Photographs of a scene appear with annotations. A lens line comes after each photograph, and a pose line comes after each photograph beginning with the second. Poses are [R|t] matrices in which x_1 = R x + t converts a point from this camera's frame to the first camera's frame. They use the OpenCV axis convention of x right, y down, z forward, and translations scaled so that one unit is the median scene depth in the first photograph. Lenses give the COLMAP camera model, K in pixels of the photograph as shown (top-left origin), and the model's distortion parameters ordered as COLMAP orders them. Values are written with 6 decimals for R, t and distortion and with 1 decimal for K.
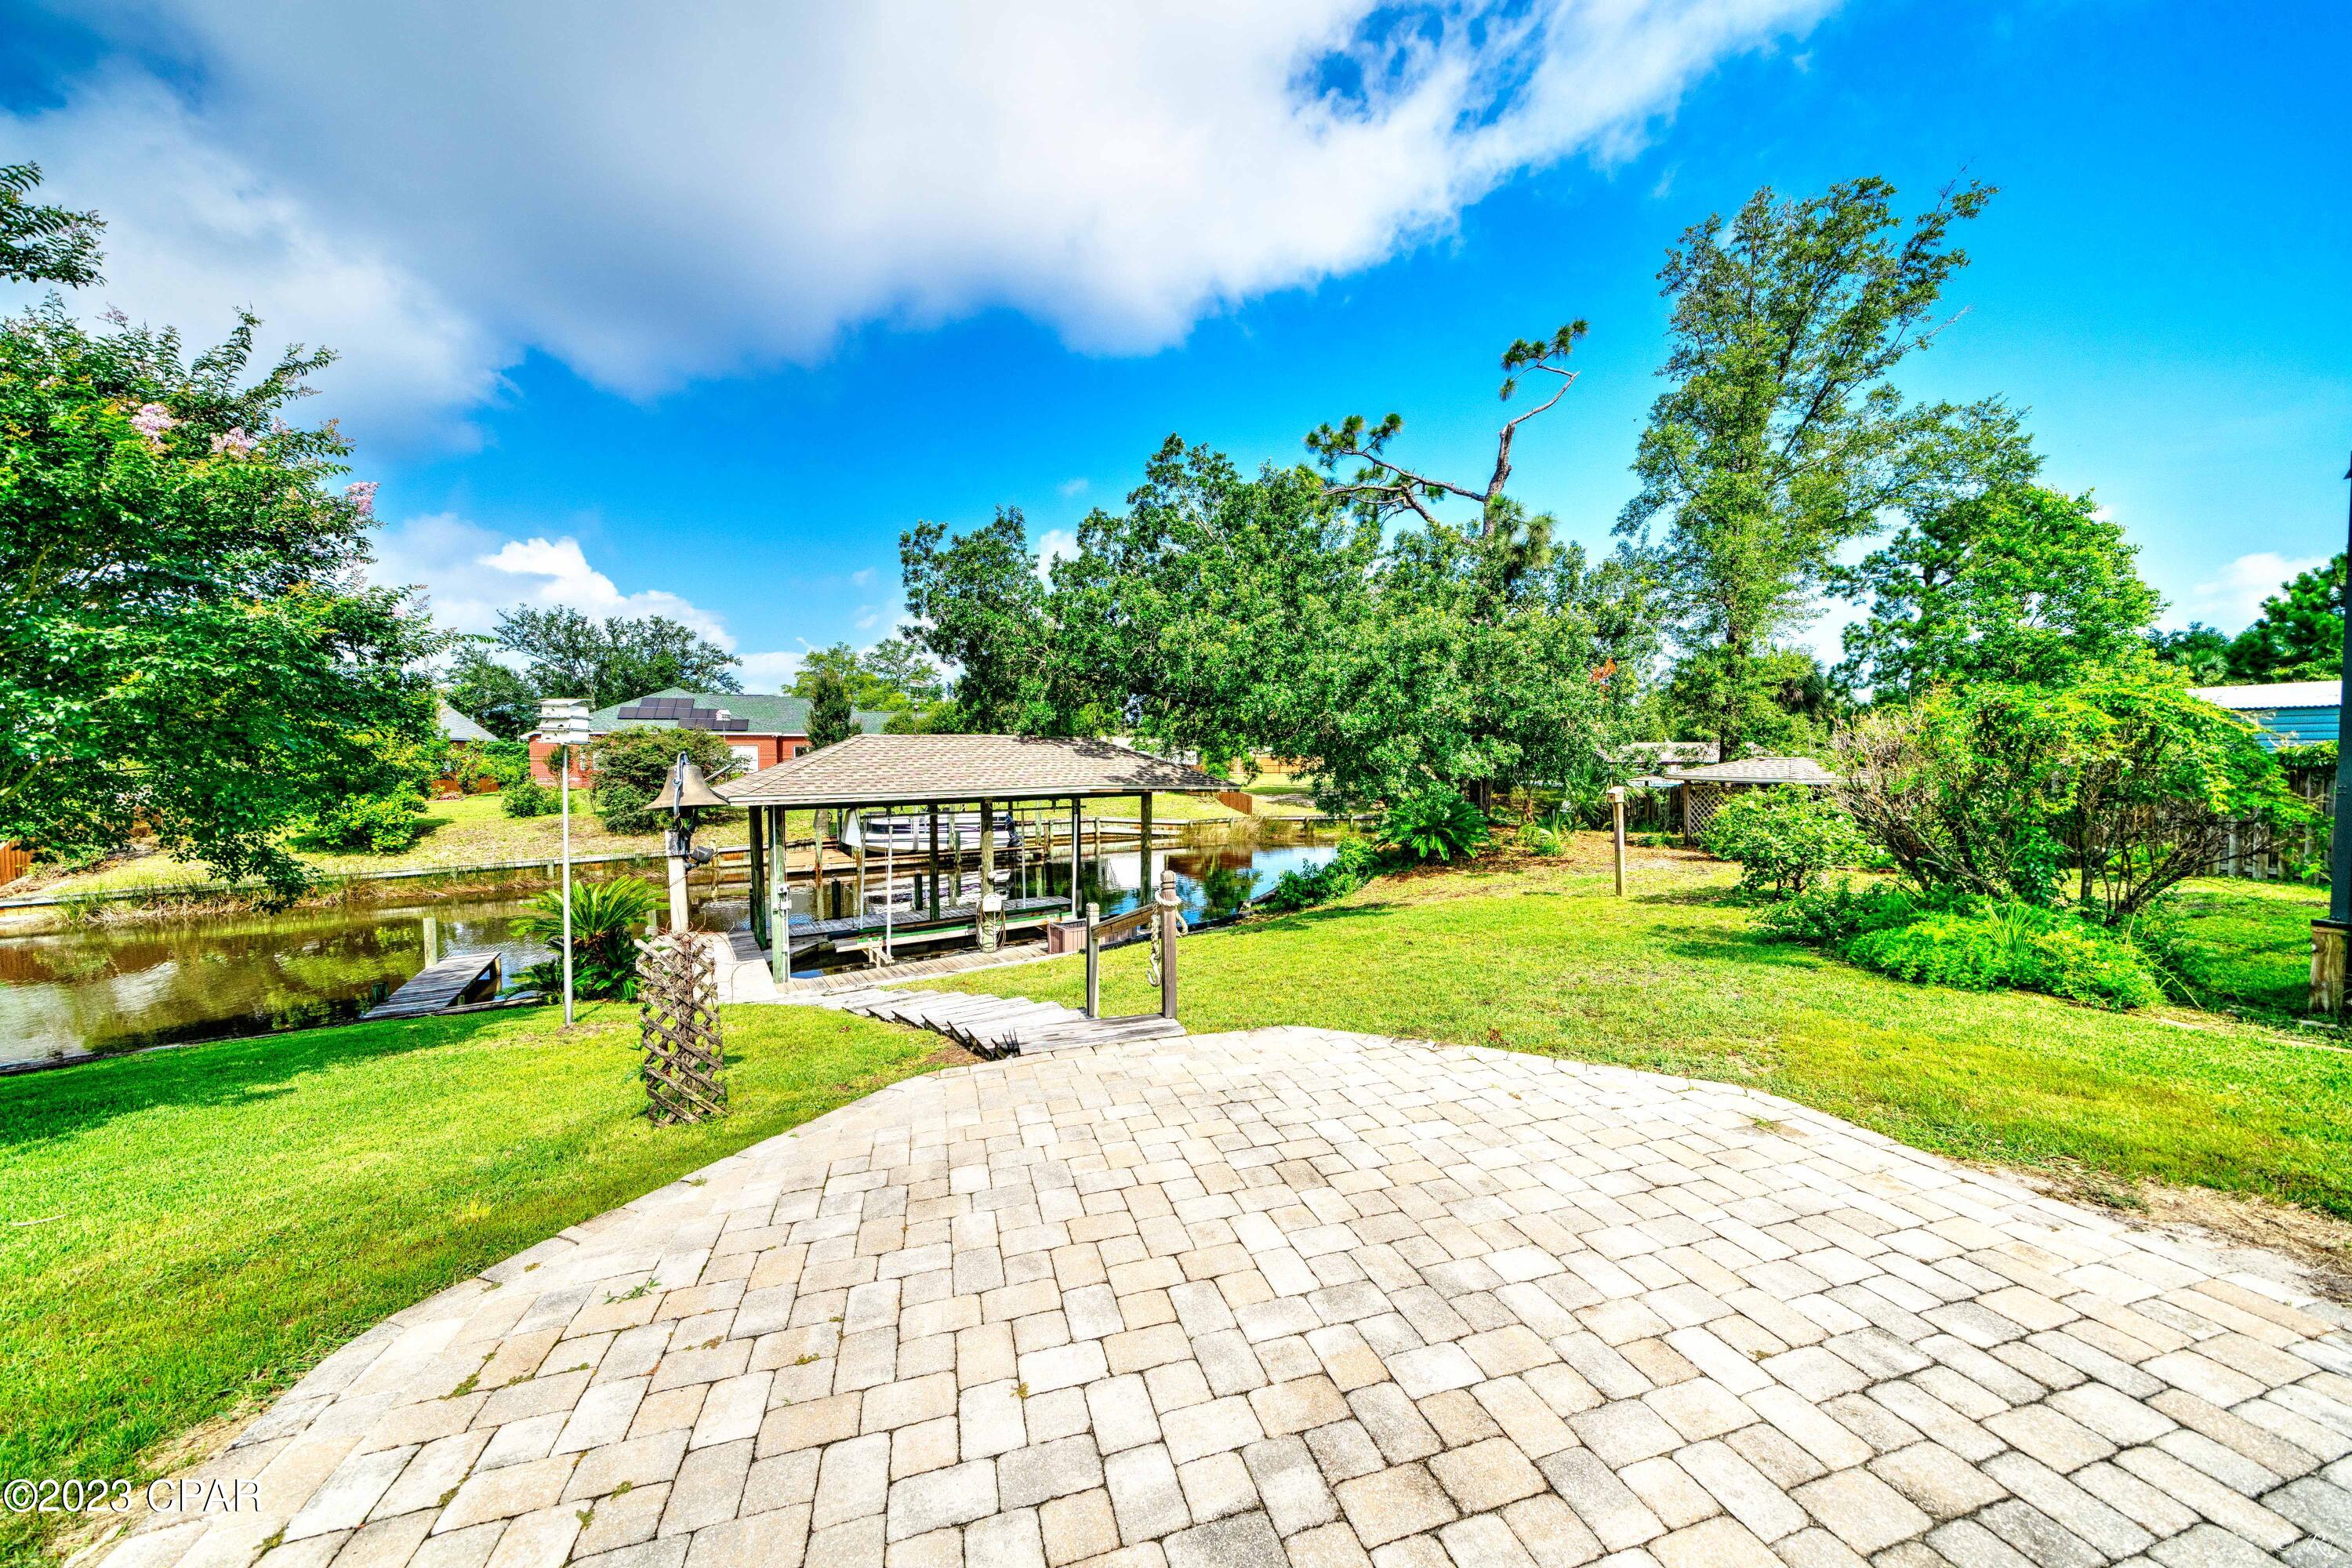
lens RADIAL K [[800.4, 0, 1174.4], [0, 800.4, 784.3], [0, 0, 1]] dist [-0.006338, -0.000041]
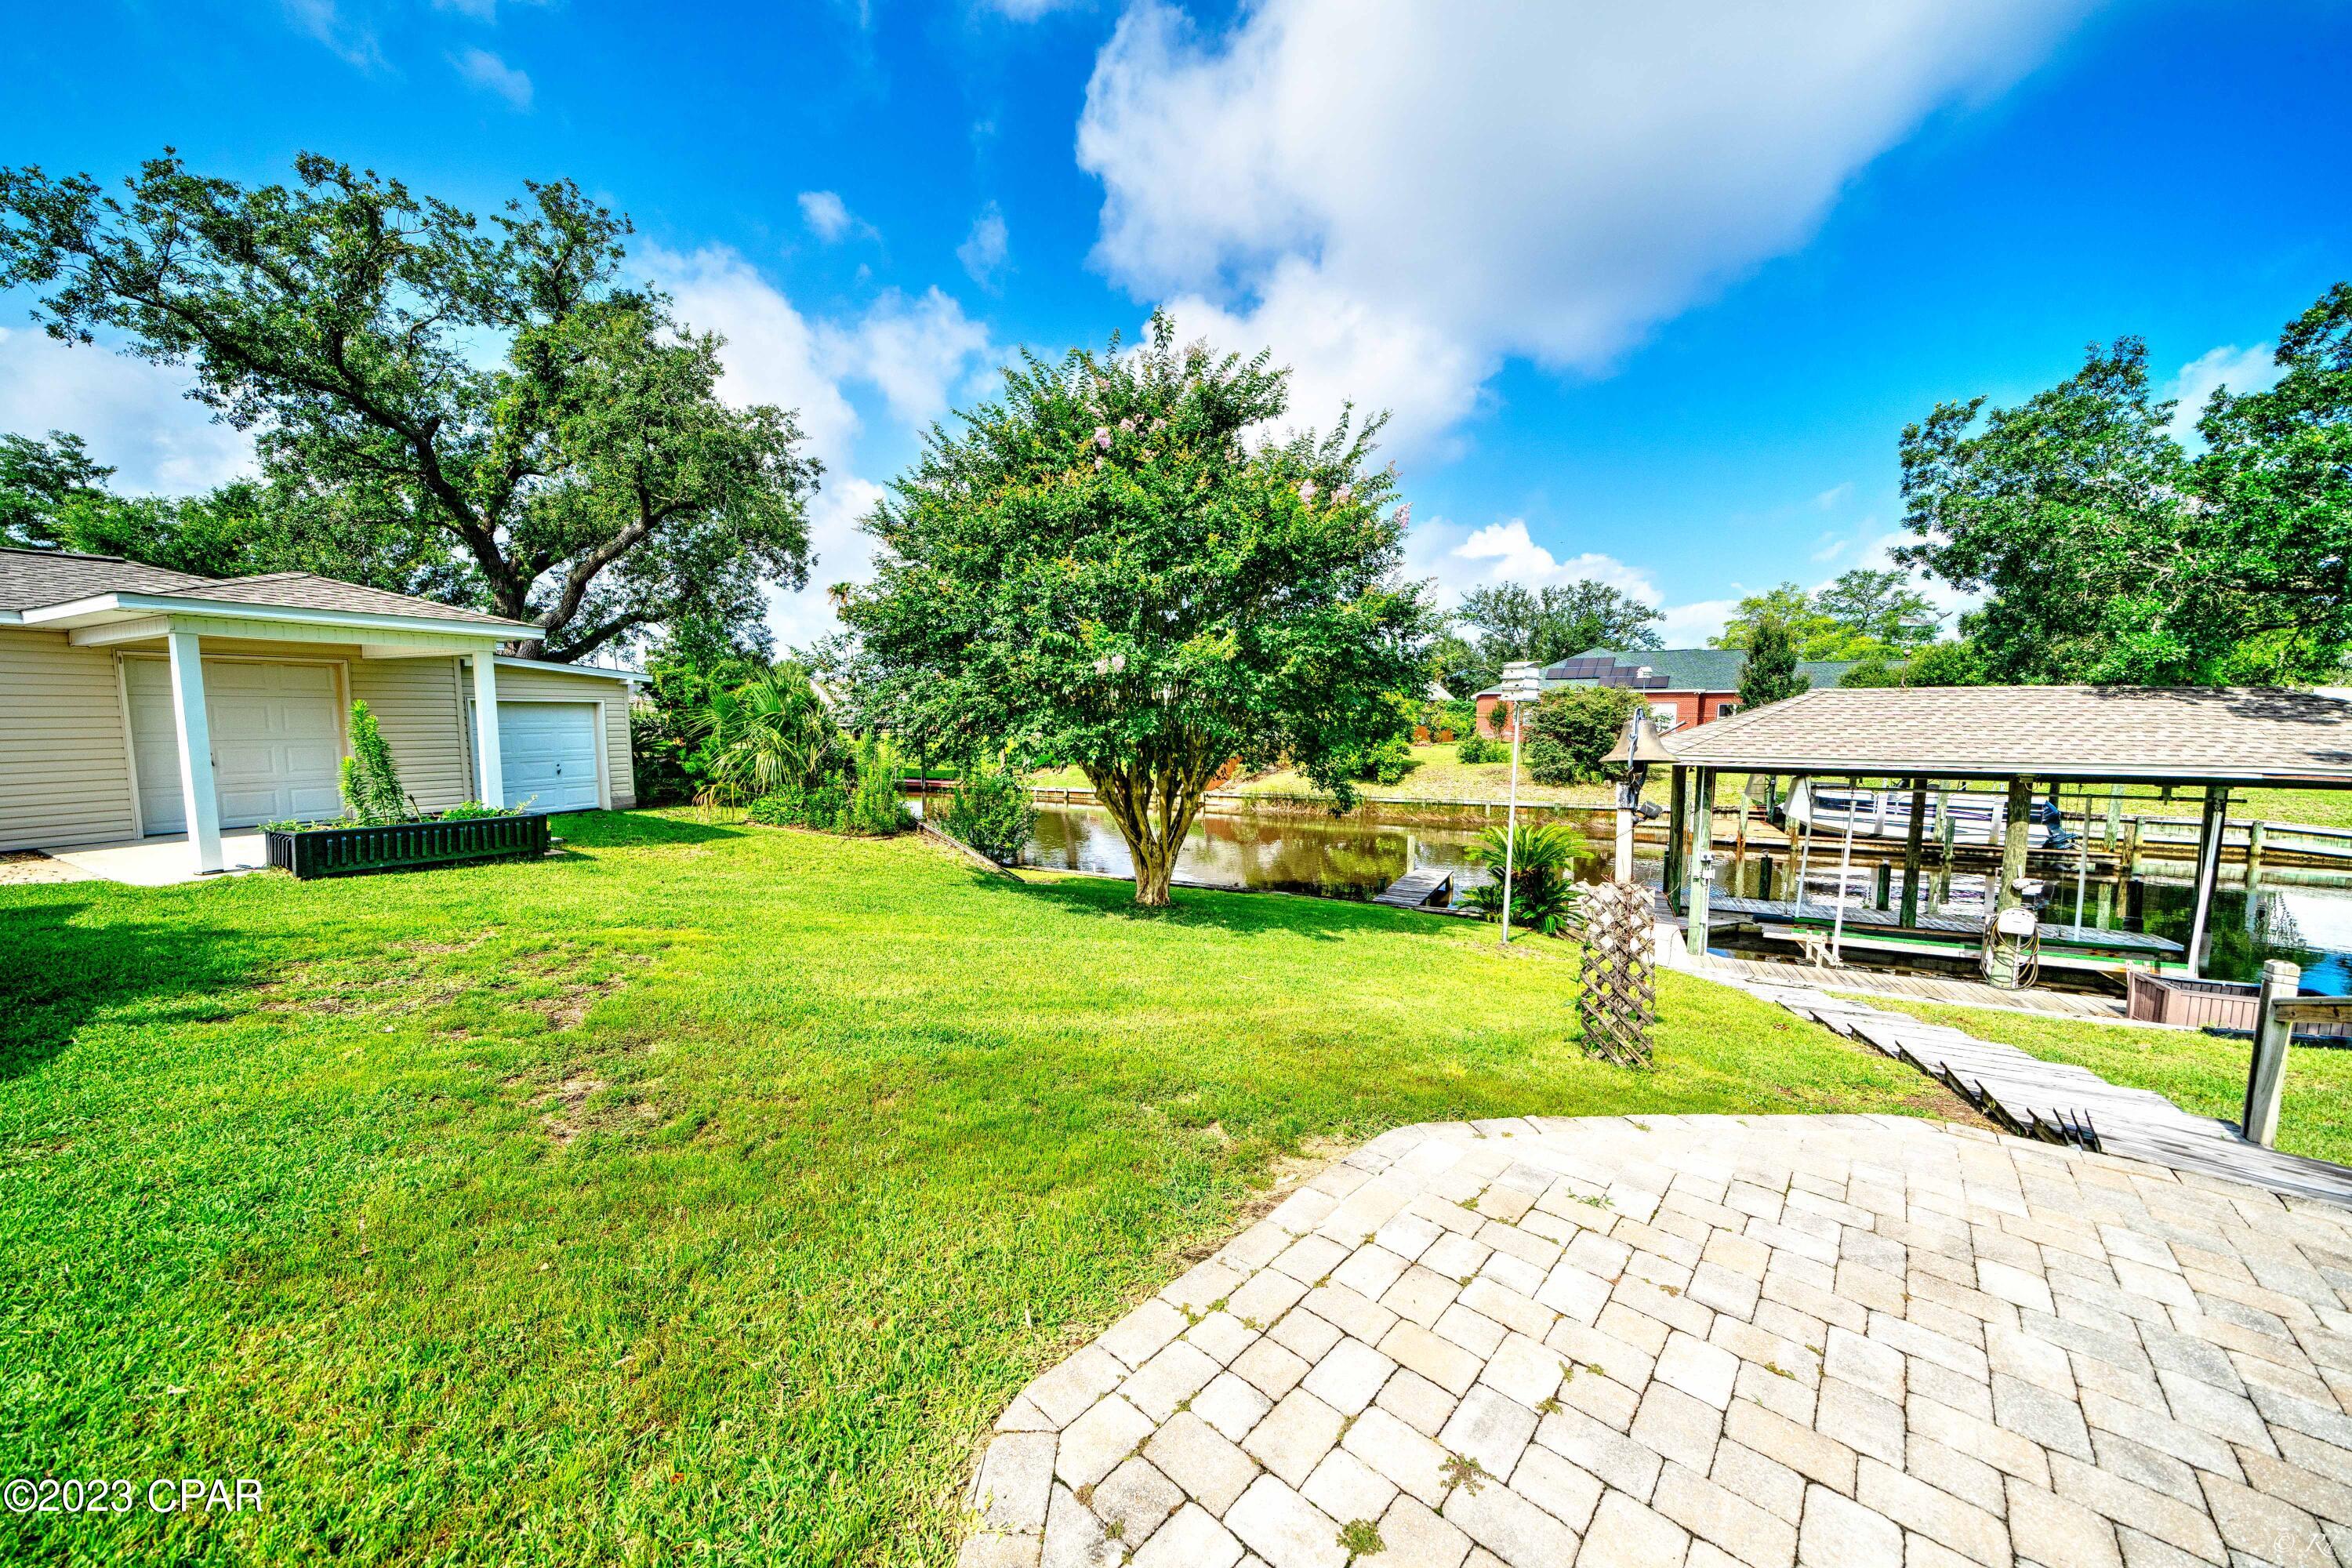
lens RADIAL K [[800.4, 0, 1174.4], [0, 800.4, 784.3], [0, 0, 1]] dist [-0.006338, -0.000041]
pose [[0.509506, 0.082185, -0.856534, -0.011805], [-0.037617, 0.996604, 0.073248, 0.001600], [0.859645, -0.005100, 0.510867, -0.007332]]
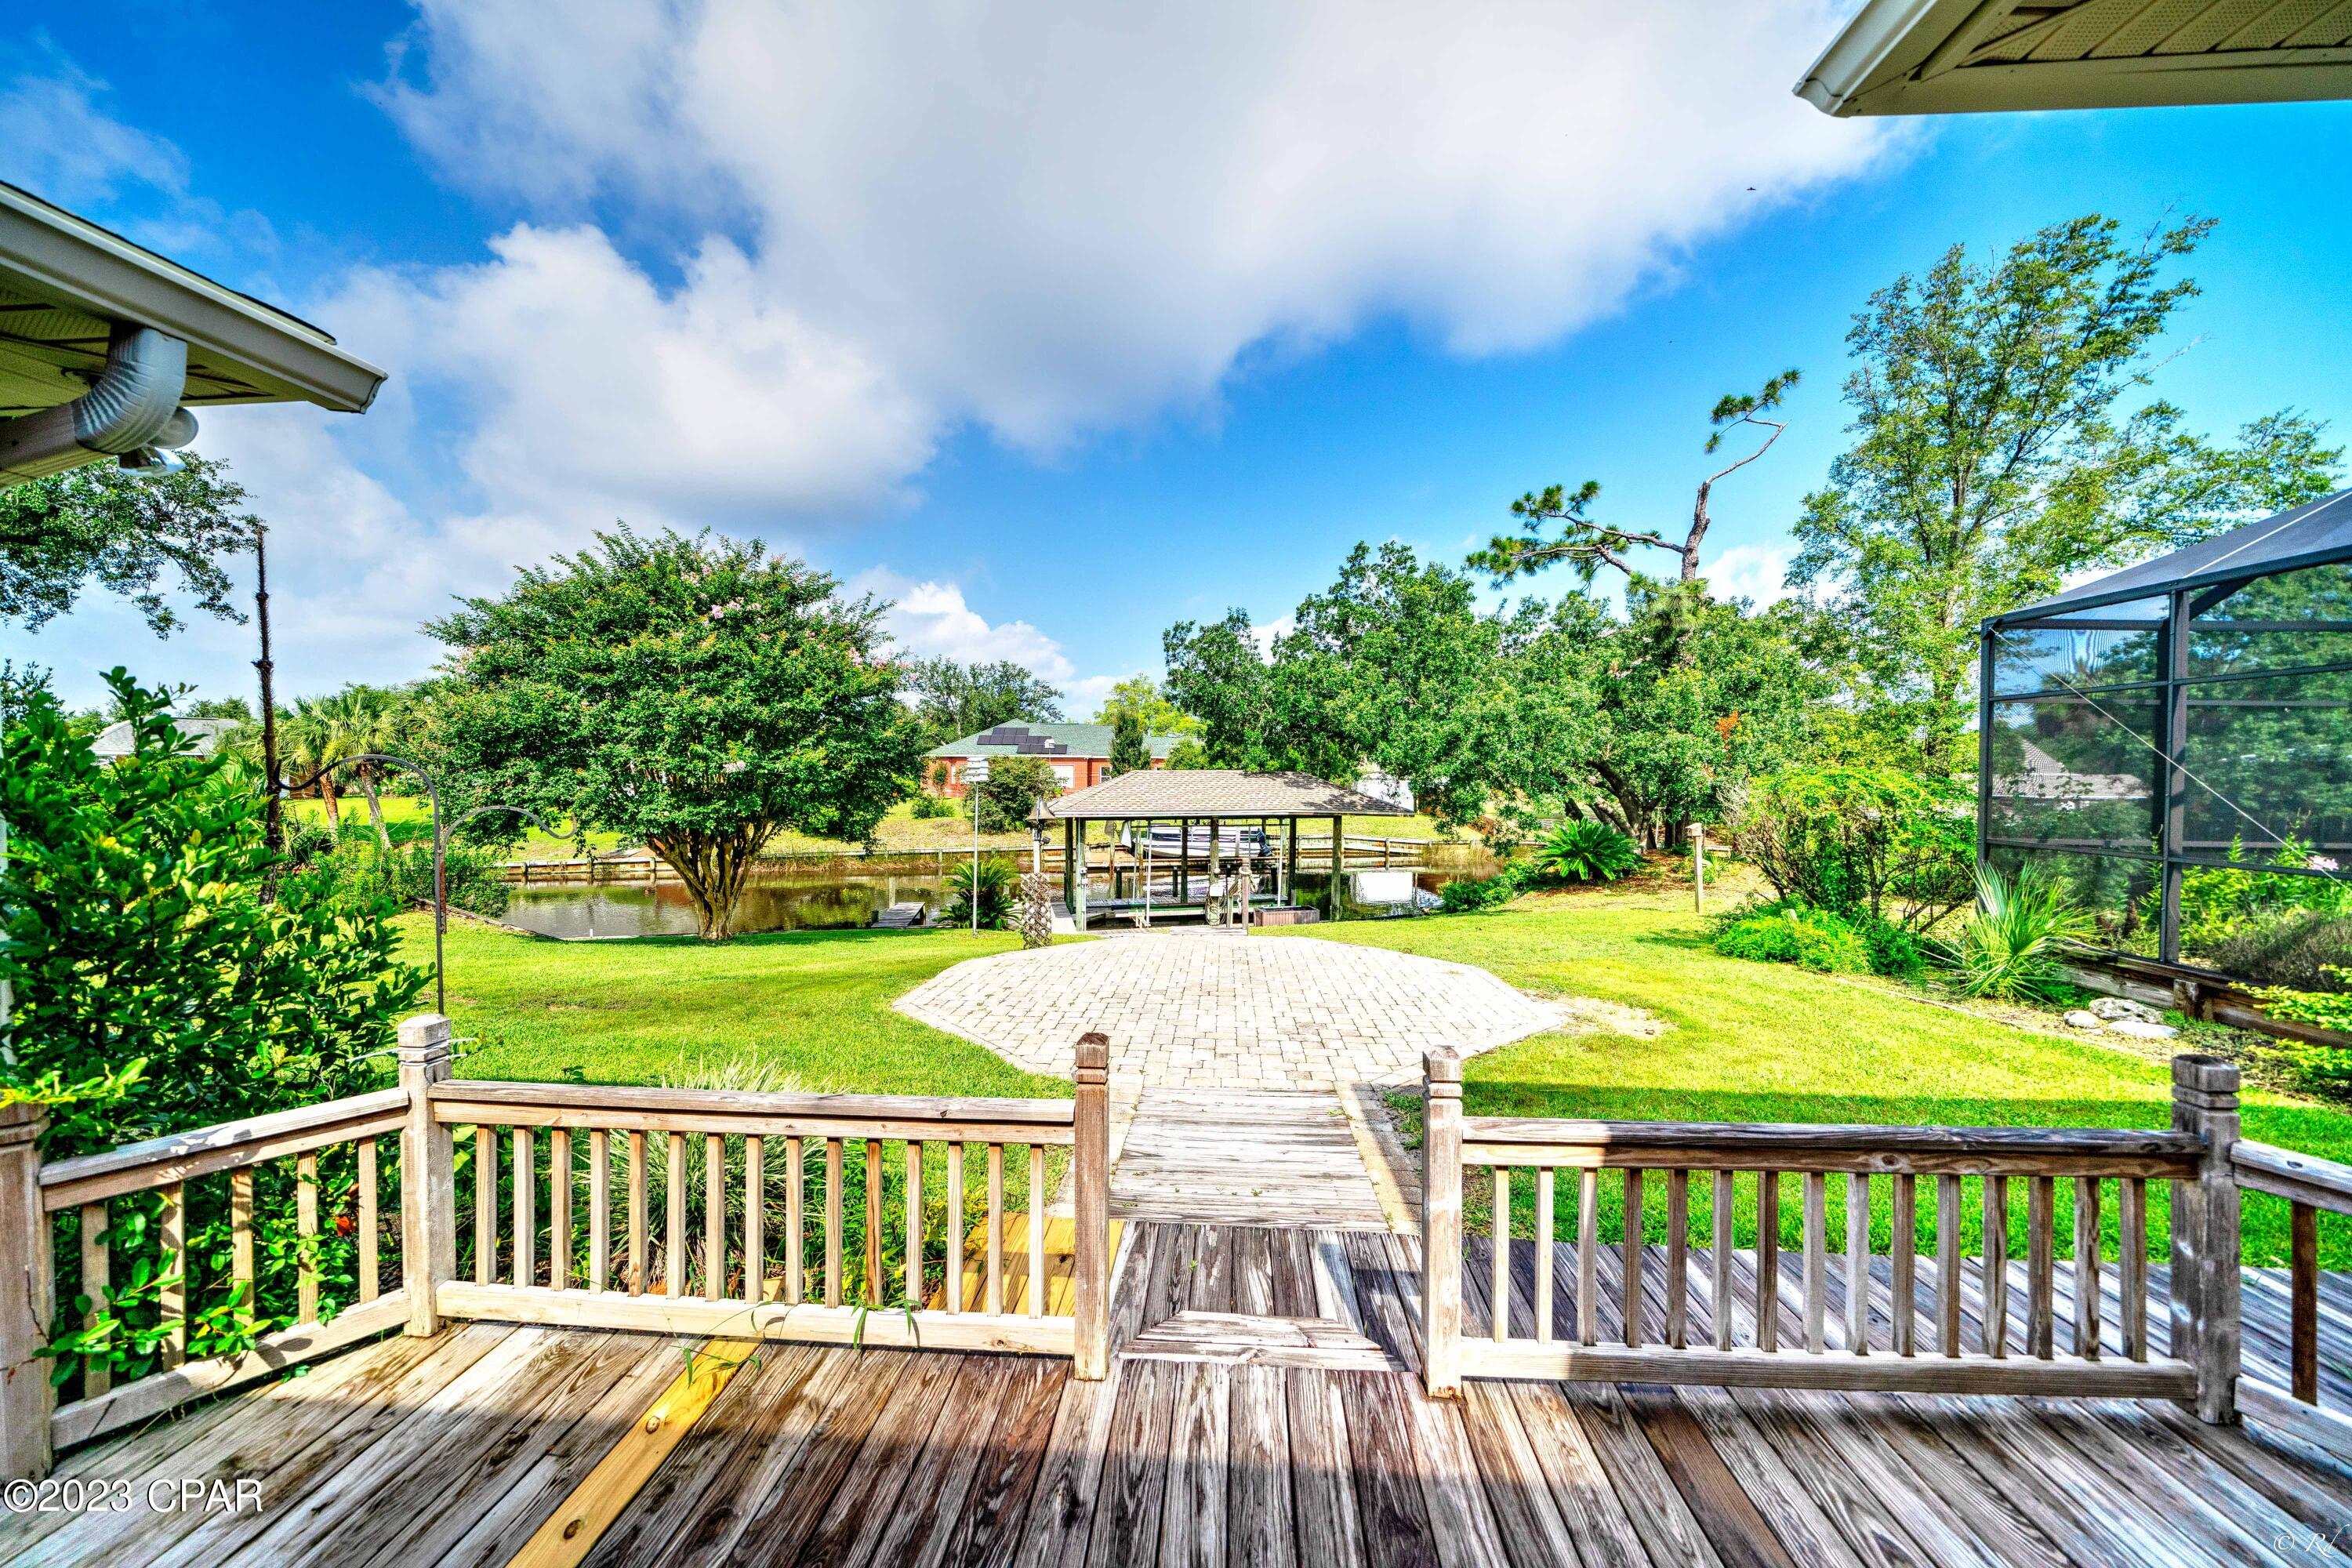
lens RADIAL K [[800.4, 0, 1174.4], [0, 800.4, 784.3], [0, 0, 1]] dist [-0.006338, -0.000041]
pose [[0.937080, 0.016594, -0.348719, 0.173085], [-0.023439, 0.999606, -0.015419, -0.014539], [0.348326, 0.022623, 0.937100, -0.319643]]
